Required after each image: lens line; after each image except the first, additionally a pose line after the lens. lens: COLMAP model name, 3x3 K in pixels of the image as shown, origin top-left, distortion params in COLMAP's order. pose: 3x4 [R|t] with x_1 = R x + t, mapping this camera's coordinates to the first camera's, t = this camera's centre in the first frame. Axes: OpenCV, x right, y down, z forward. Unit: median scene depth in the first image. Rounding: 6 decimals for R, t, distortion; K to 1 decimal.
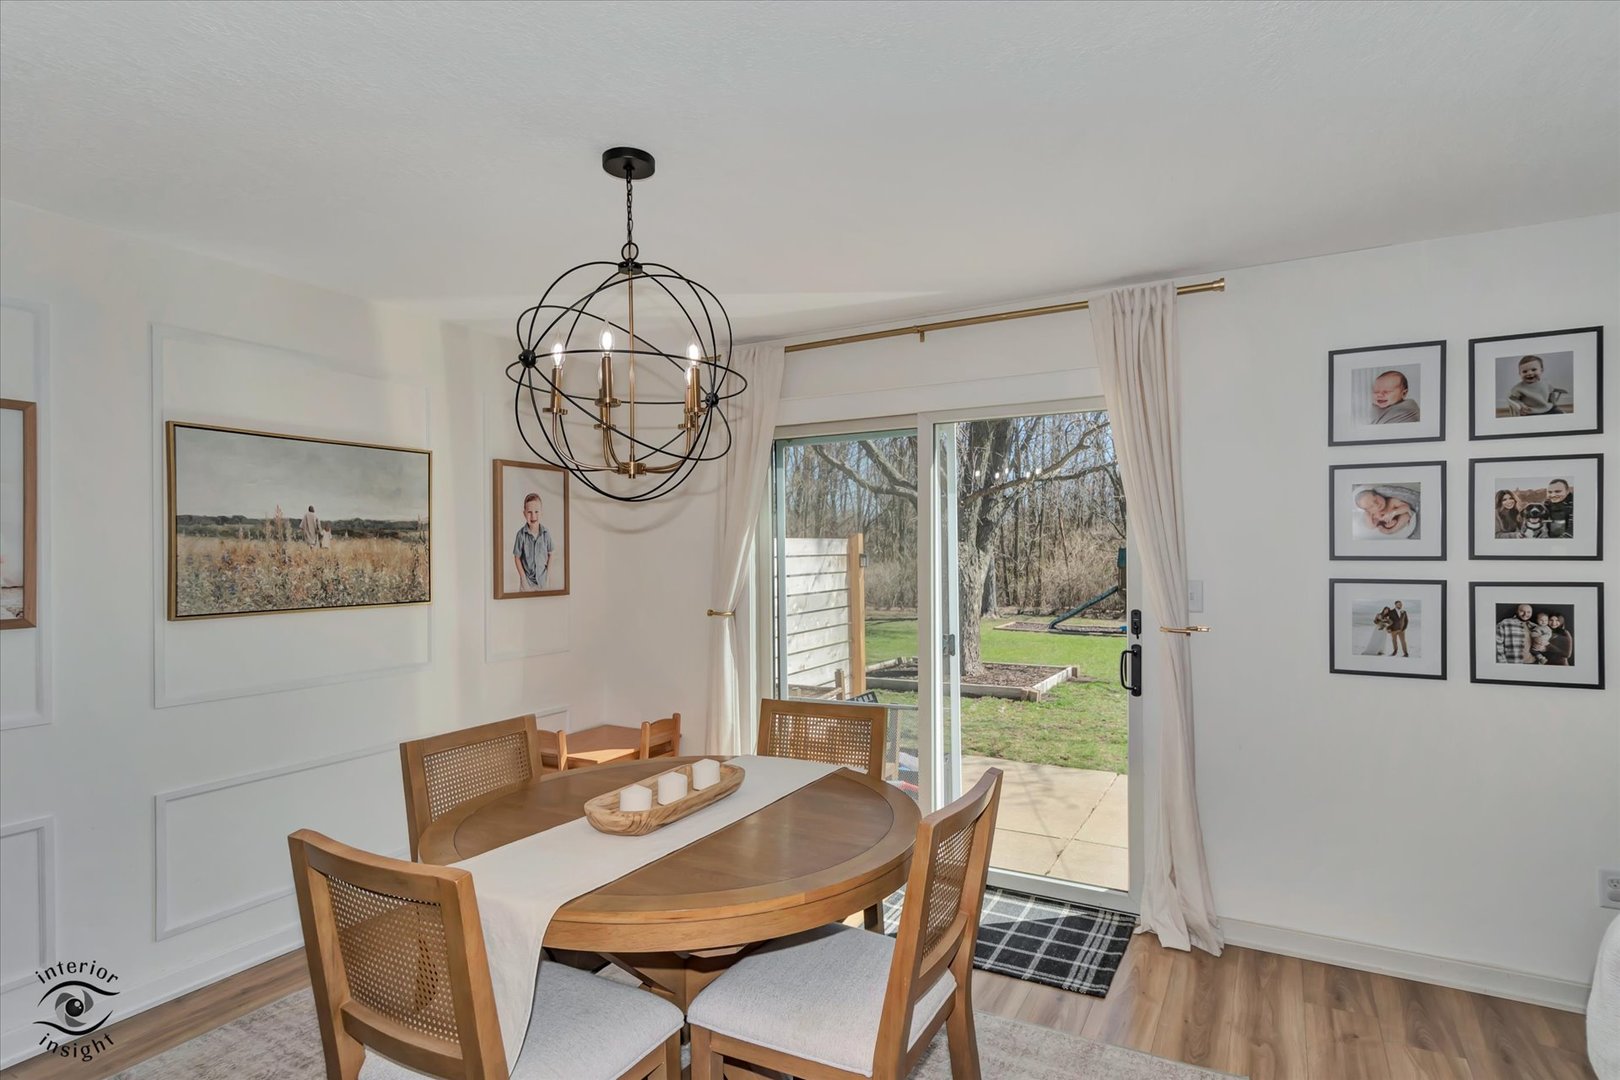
lens RADIAL K [[844.6, 0, 802.4], [0, 844.6, 547.9], [0, 0, 1]] dist [0.003037, -0.005405]
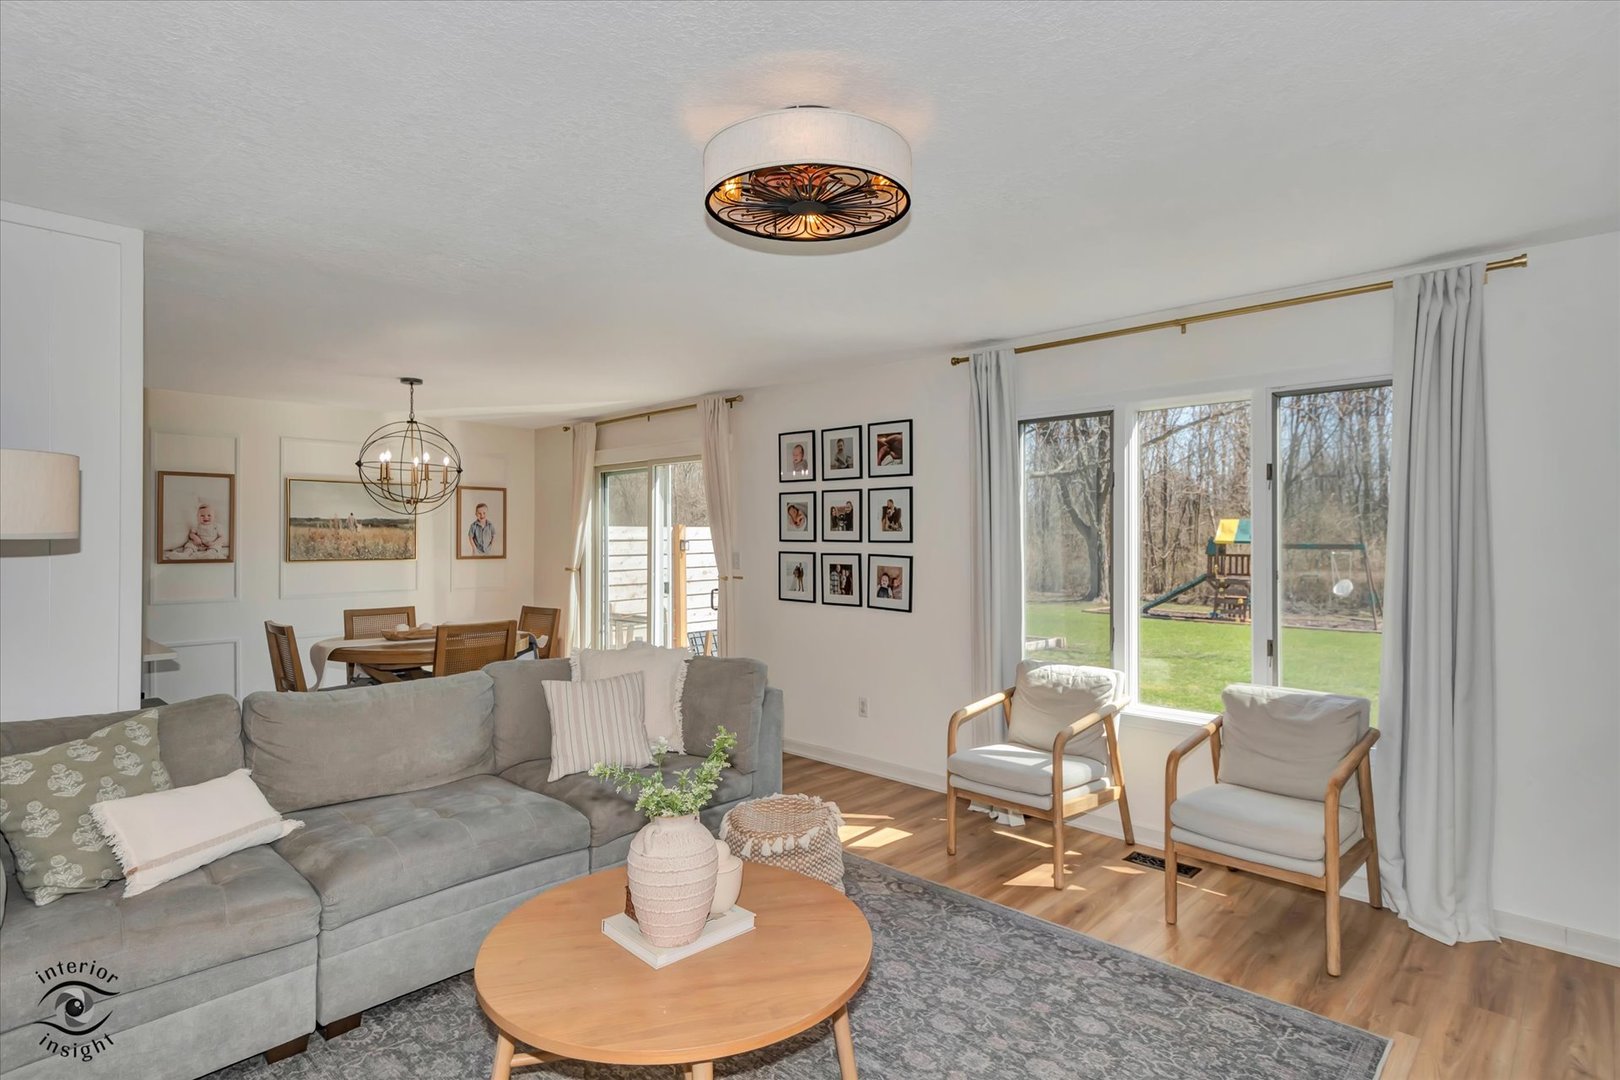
lens RADIAL K [[844.6, 0, 813.0], [0, 844.6, 537.5], [0, 0, 1]] dist [0.003037, -0.005405]
pose [[0.967326, 0.008163, -0.253403, 1.101794], [-0.007146, 0.999962, 0.004932, -0.004747], [0.253434, -0.002960, 0.967348, -0.789639]]
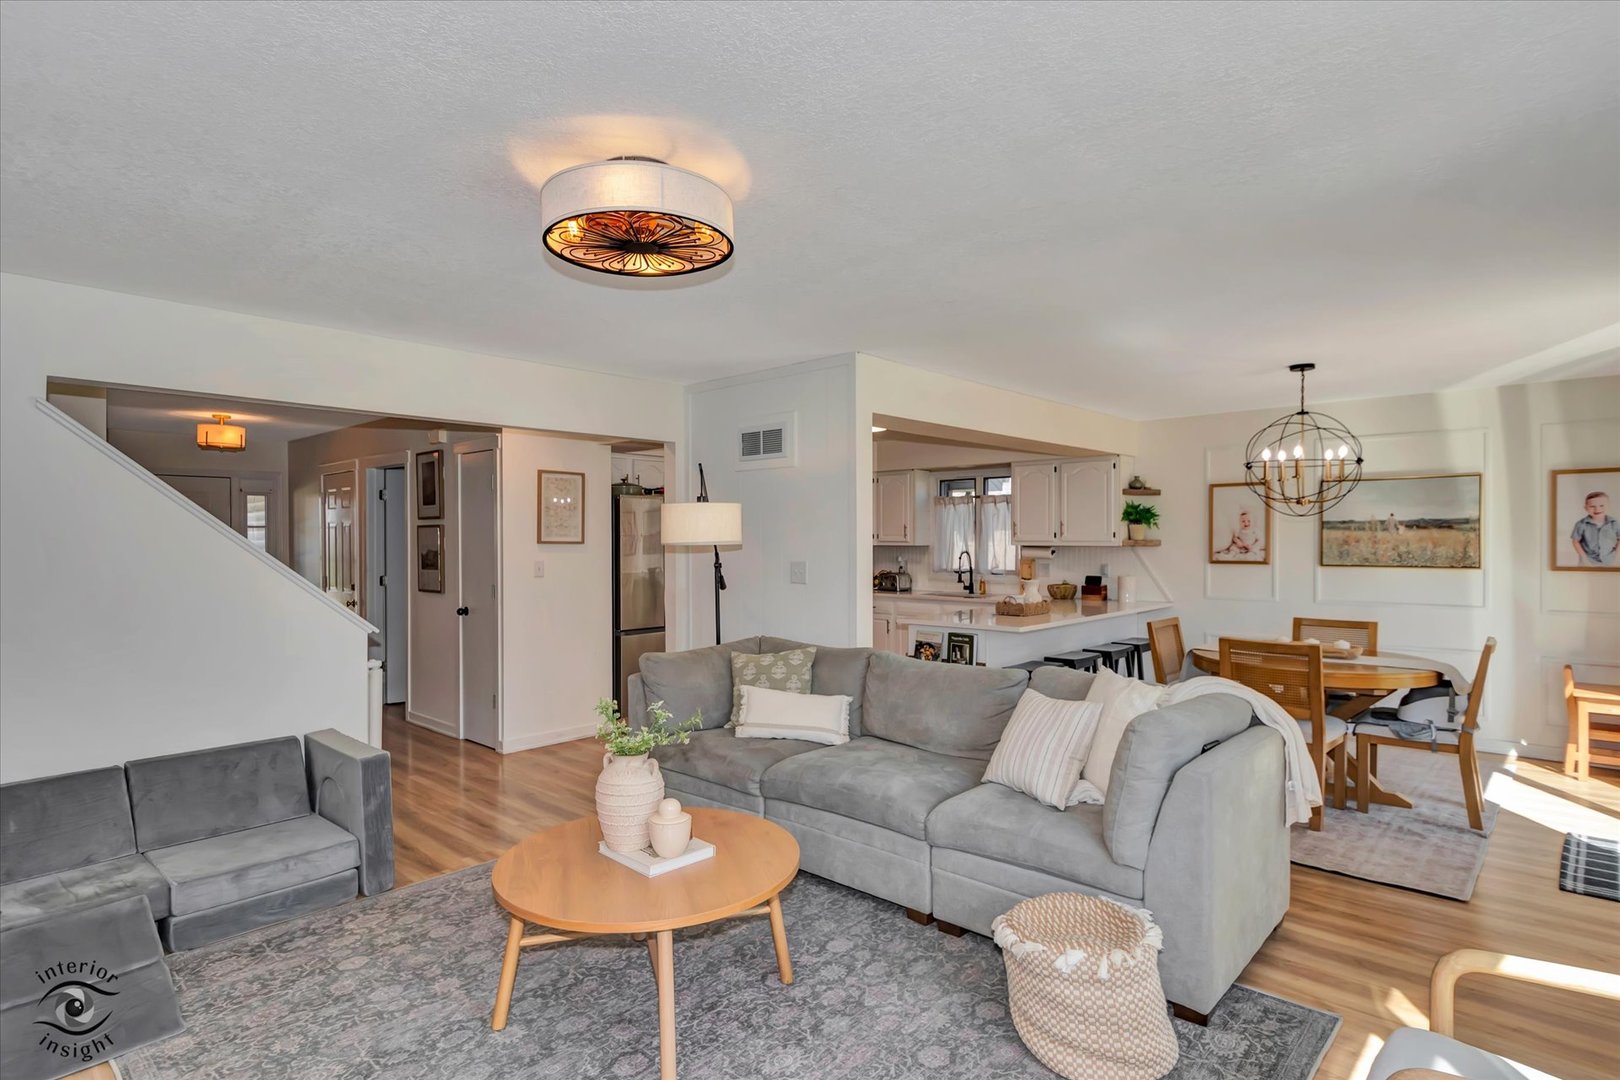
lens RADIAL K [[844.6, 0, 802.2], [0, 844.6, 542.7], [0, 0, 1]] dist [0.003037, -0.005405]
pose [[-0.256921, 0.010887, -0.966371, 1.609309], [0.007238, 0.999930, 0.009341, -0.009582], [0.966405, -0.004595, -0.256982, 0.191664]]
